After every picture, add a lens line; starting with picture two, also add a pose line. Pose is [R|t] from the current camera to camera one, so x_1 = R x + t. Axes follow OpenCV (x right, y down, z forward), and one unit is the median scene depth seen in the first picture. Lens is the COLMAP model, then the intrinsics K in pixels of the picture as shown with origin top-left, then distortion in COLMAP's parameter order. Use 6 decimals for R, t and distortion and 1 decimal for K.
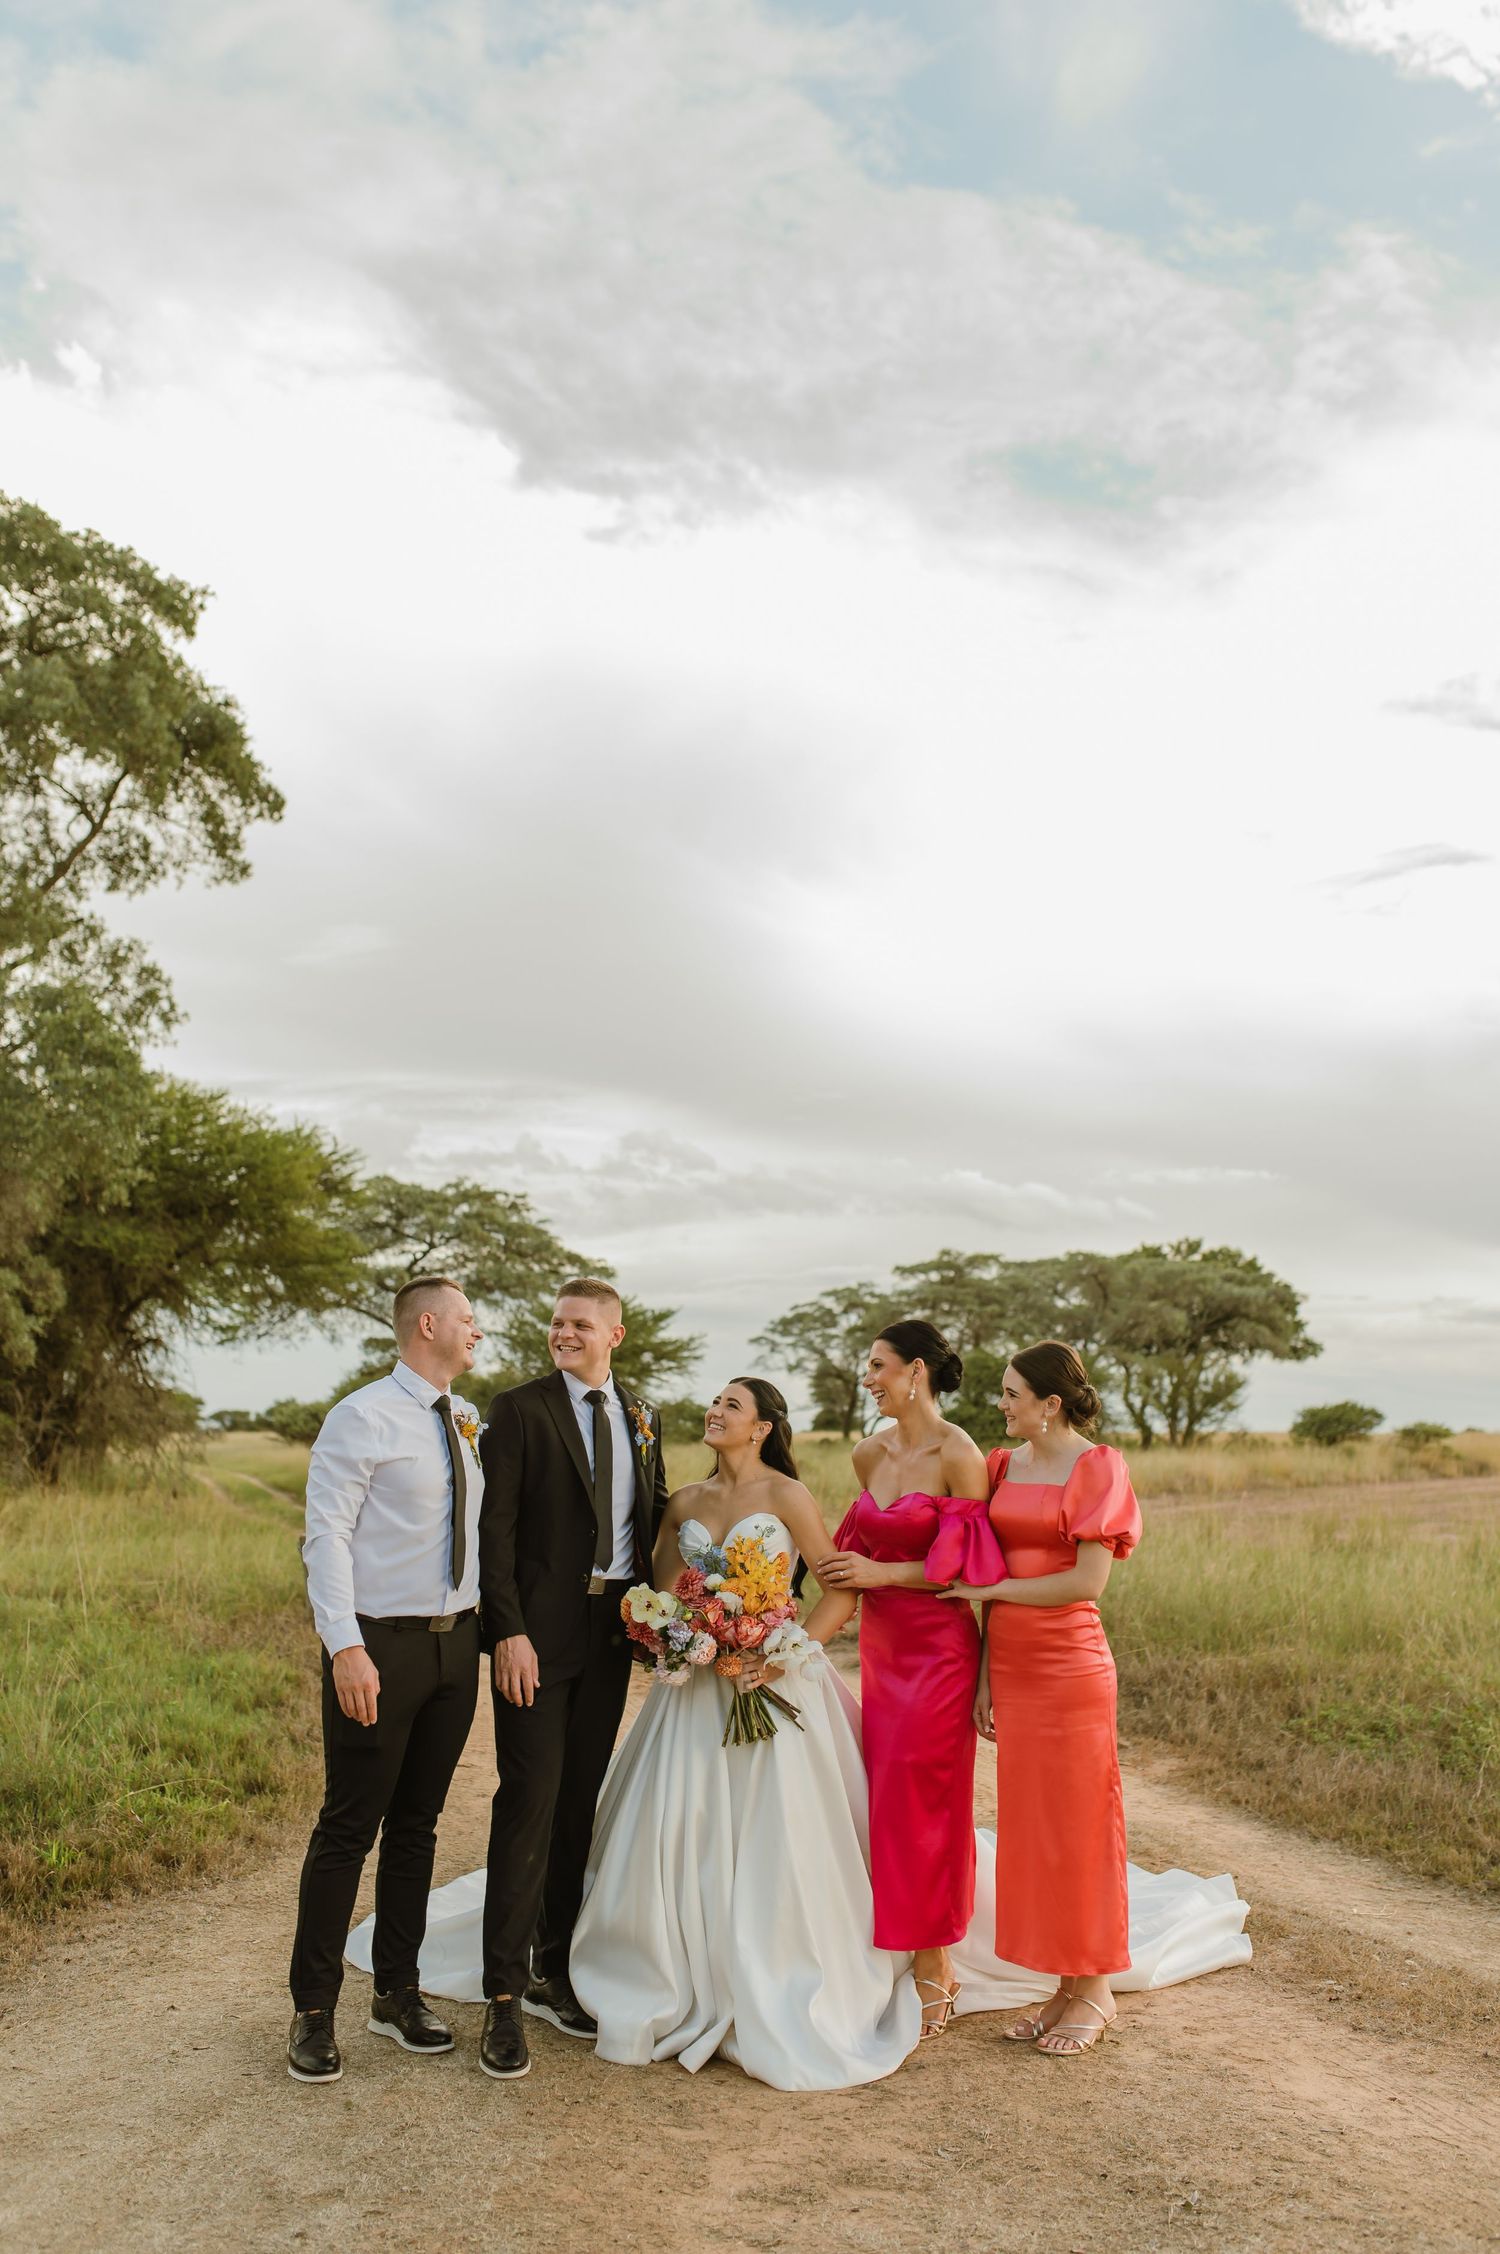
lens RADIAL K [[2113.2, 0, 794.0], [0, 2113.2, 1139.6], [0, 0, 1]] dist [-0.008944, 0.101572]
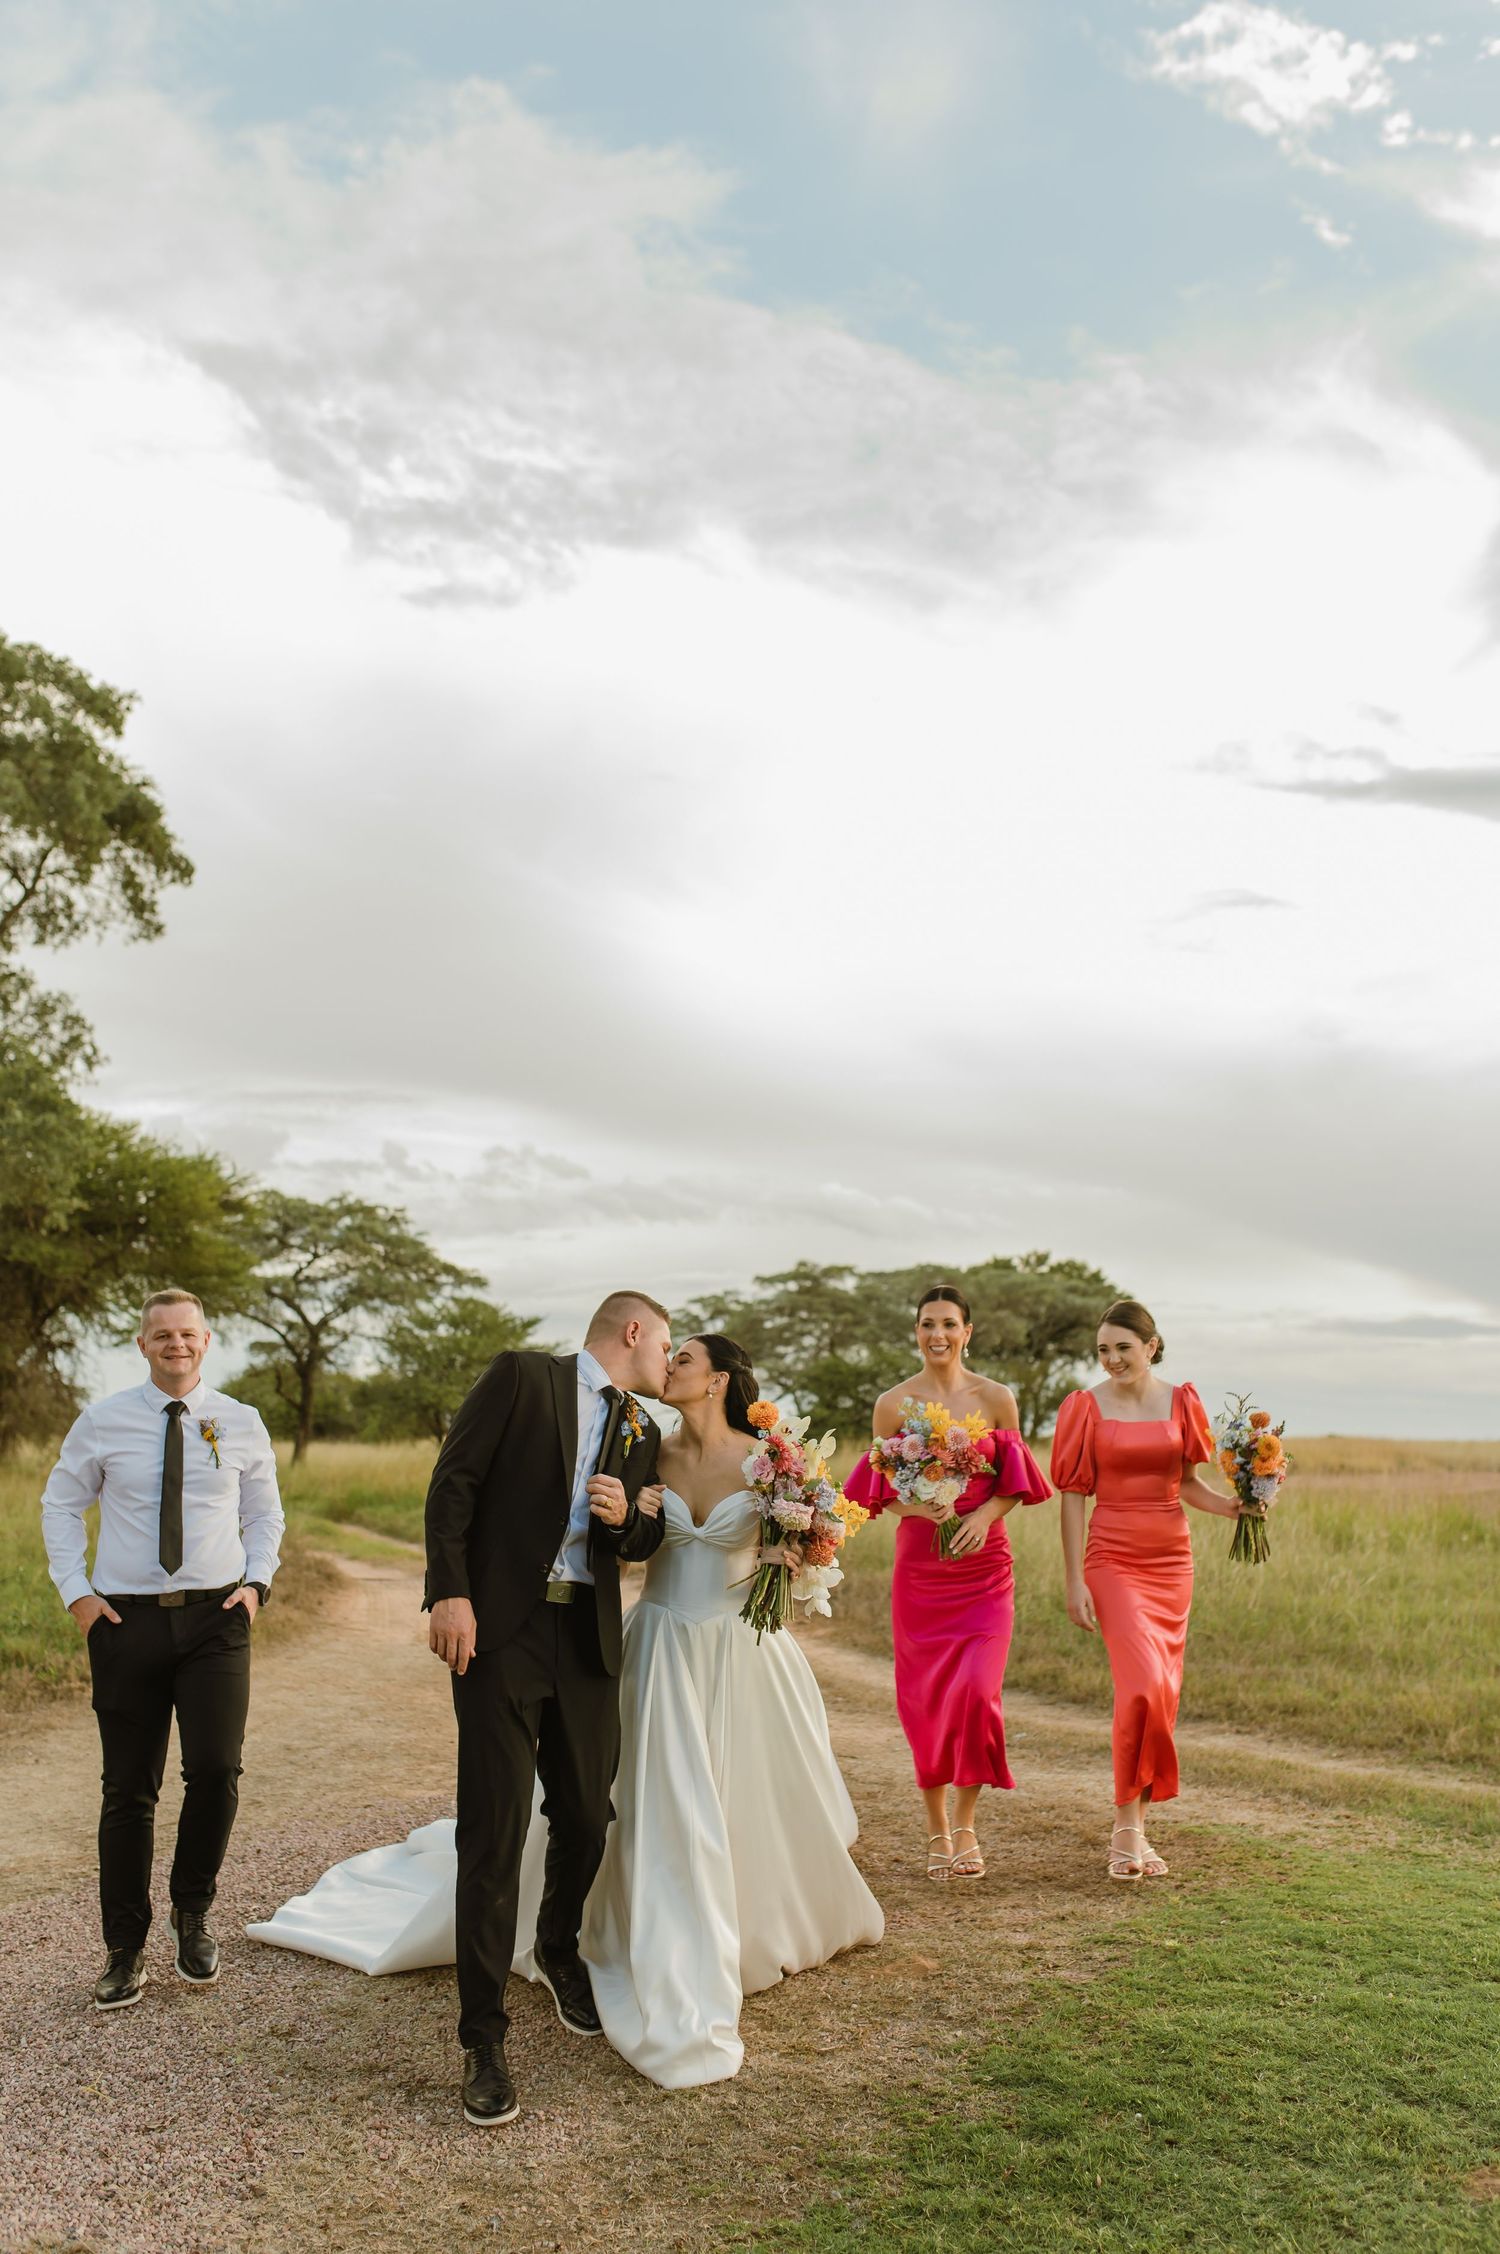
lens RADIAL K [[2113.2, 0, 794.0], [0, 2113.2, 1139.6], [0, 0, 1]] dist [-0.008944, 0.101572]
pose [[0.998366, 0.011469, 0.055985, 0.013846], [-0.011340, 0.999932, -0.002618, -0.011782], [-0.056012, 0.001978, 0.998428, -0.115061]]
